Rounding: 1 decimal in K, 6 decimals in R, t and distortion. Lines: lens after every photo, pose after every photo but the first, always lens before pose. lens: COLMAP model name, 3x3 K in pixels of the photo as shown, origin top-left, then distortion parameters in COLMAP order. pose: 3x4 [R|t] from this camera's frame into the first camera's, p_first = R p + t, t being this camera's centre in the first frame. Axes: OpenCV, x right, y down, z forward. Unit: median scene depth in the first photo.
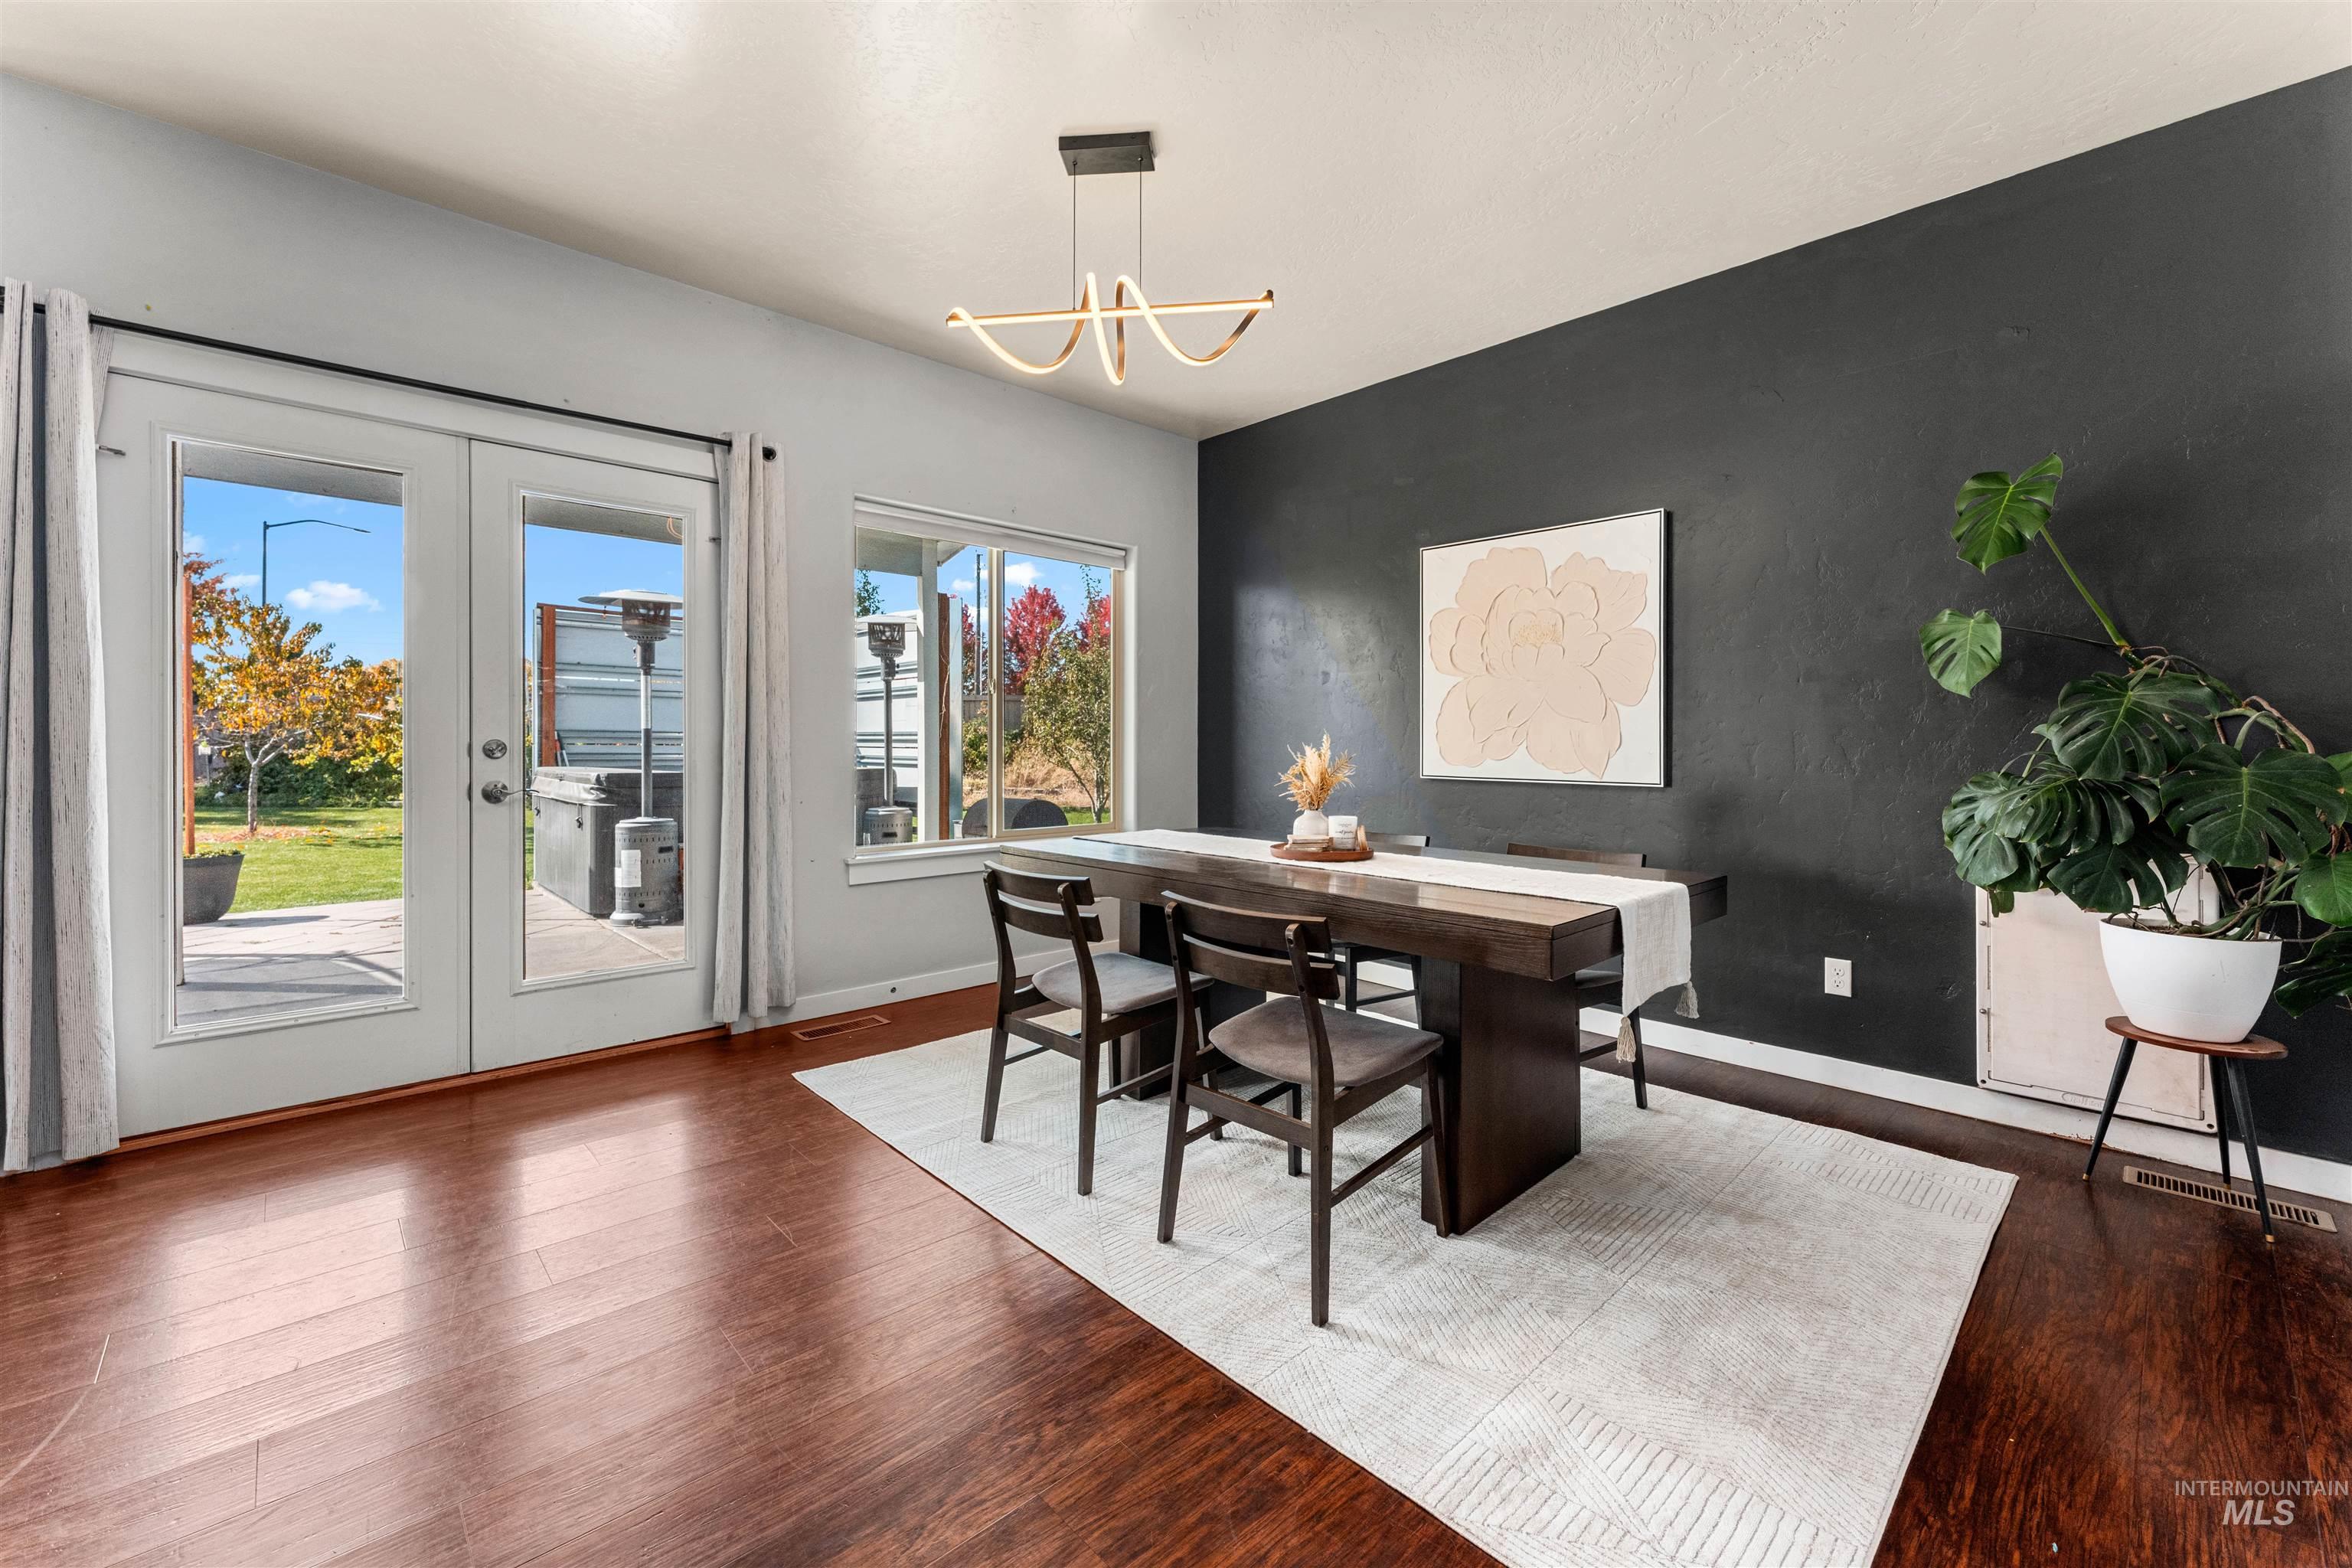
lens RADIAL K [[947.3, 0, 1182.8], [0, 947.3, 750.7], [0, 0, 1]] dist [0.004323, -0.001287]
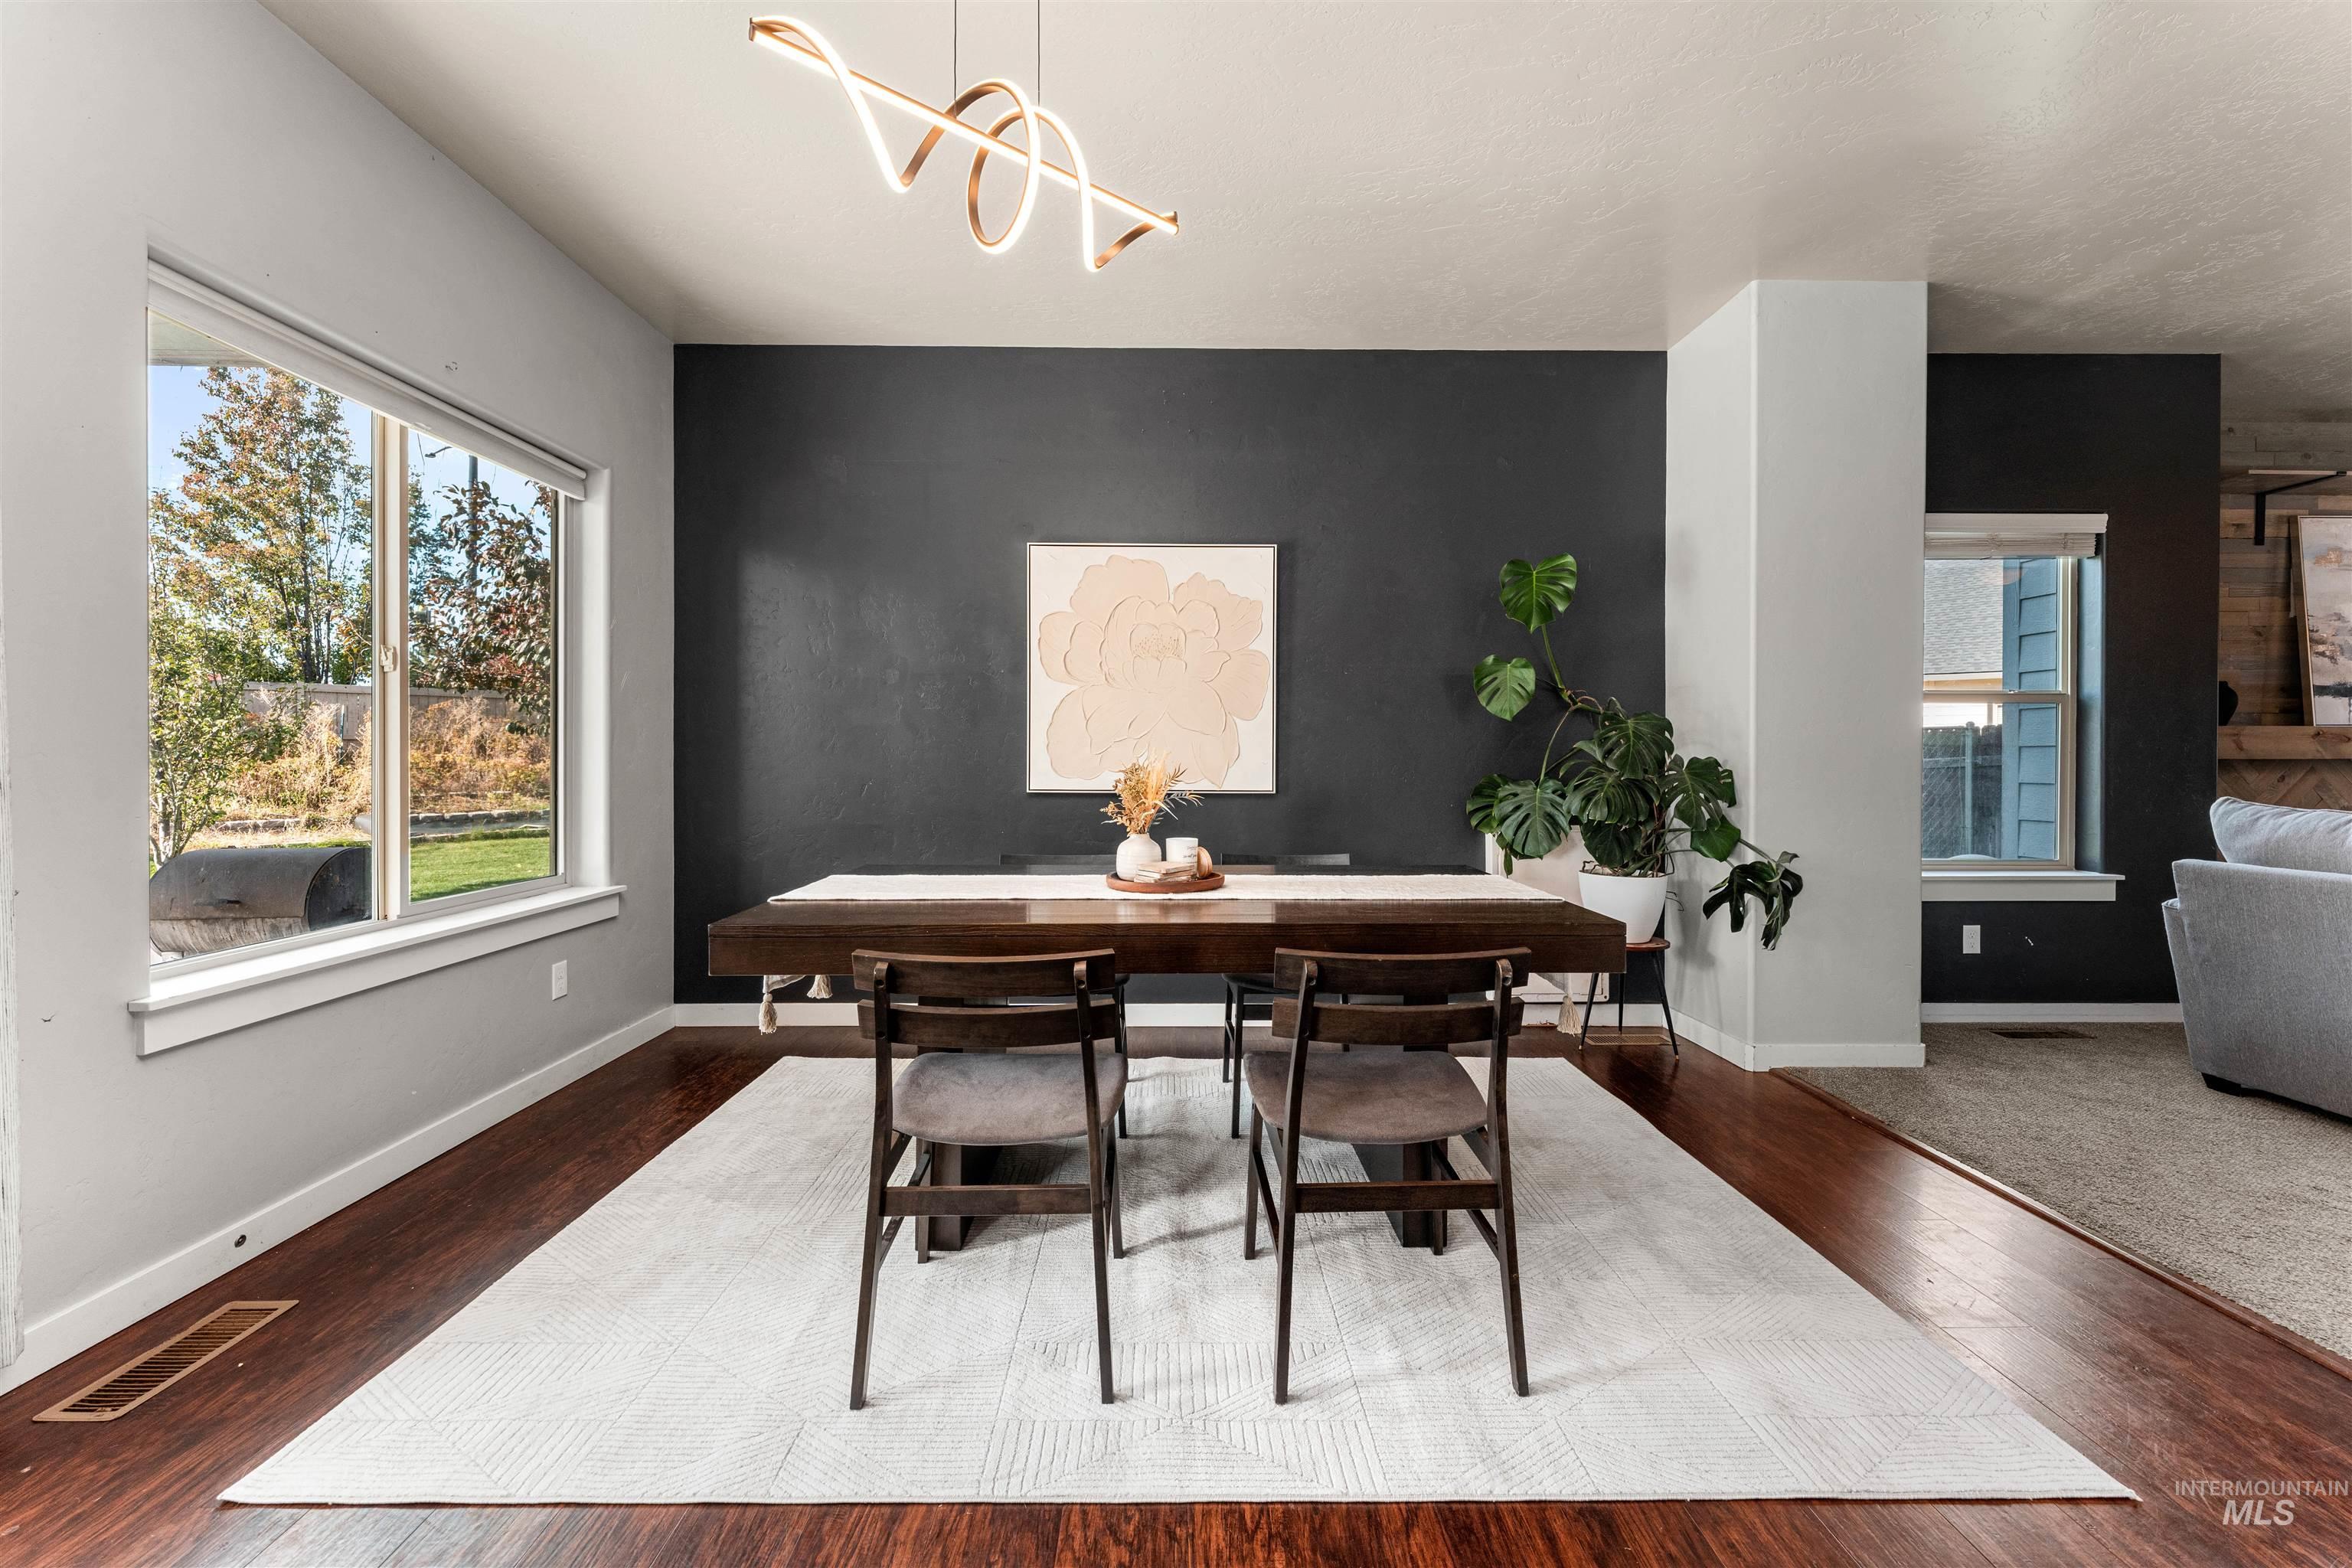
lens RADIAL K [[947.3, 0, 1177.6], [0, 947.3, 761.2], [0, 0, 1]] dist [0.004323, -0.001287]
pose [[0.678709, -0.007348, 0.734370, -0.390567], [0.006764, 0.999970, 0.003754, -0.005071], [-0.734376, 0.002420, 0.678739, 0.324976]]
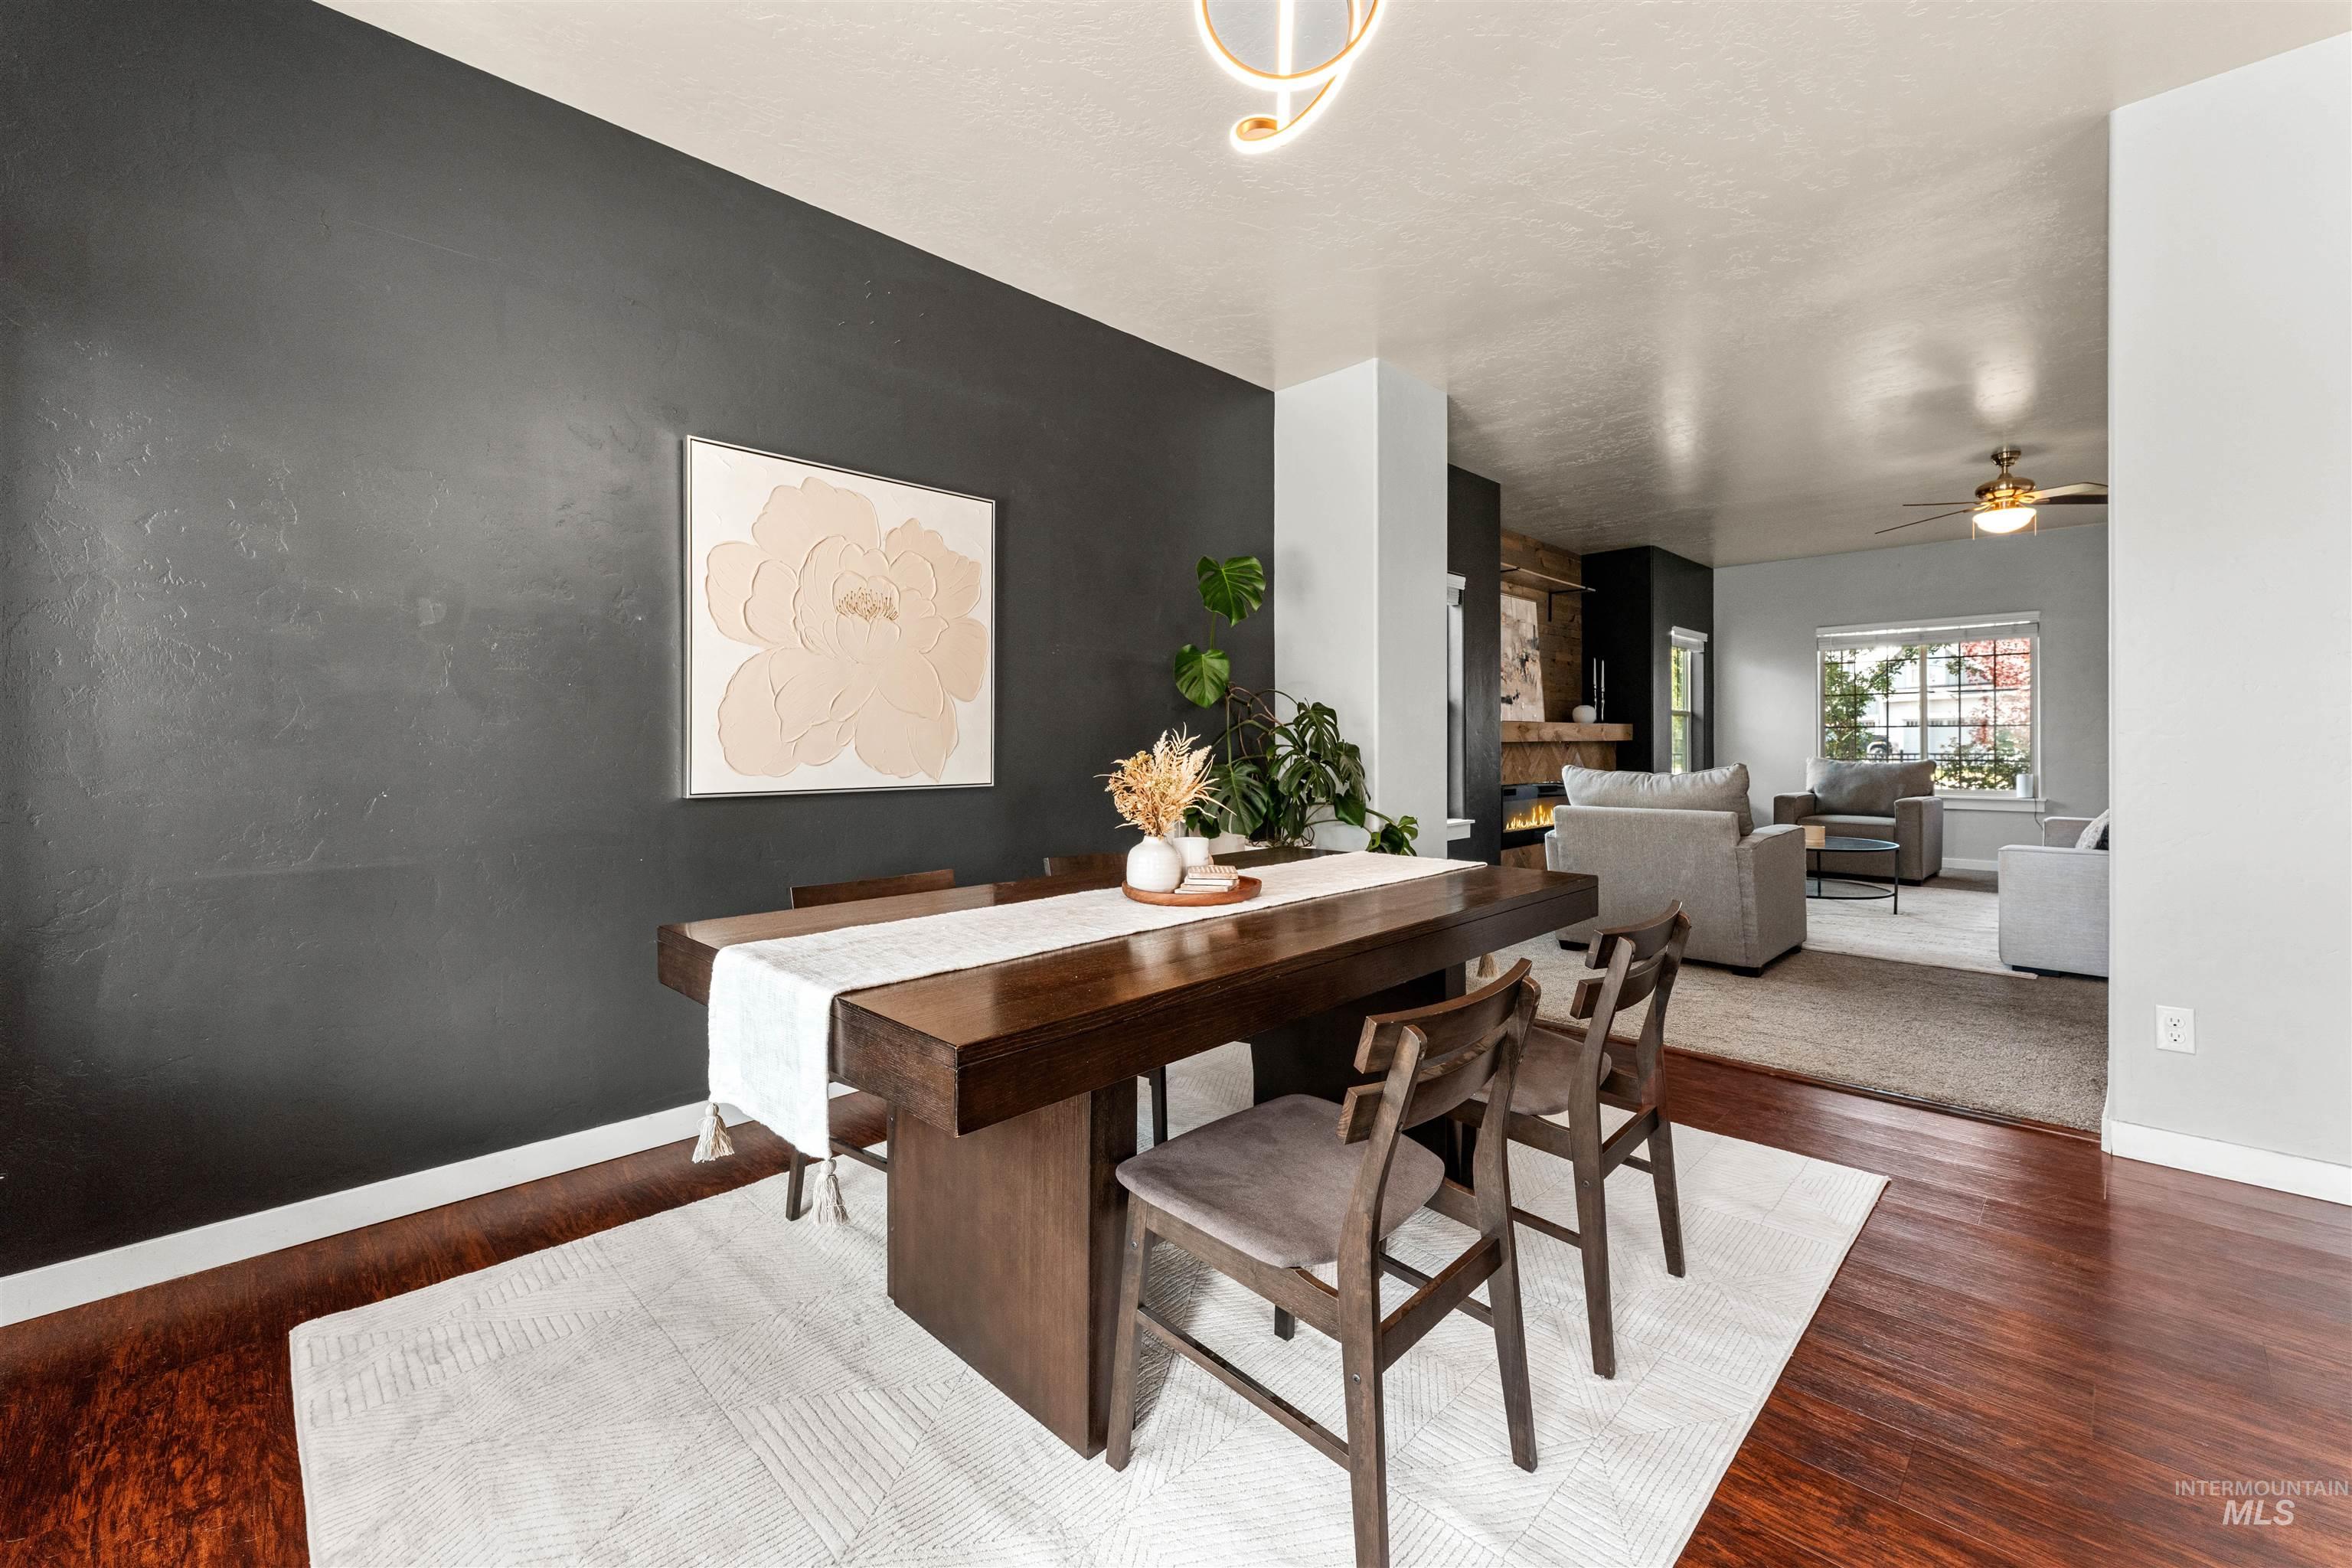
lens RADIAL K [[947.3, 0, 1195.0], [0, 947.3, 746.9], [0, 0, 1]] dist [0.004323, -0.001287]
pose [[-0.035872, -0.009046, 0.999315, -0.474326], [0.011926, 0.999884, 0.009480, -0.008885], [-0.999285, 0.012257, -0.035760, 0.823973]]
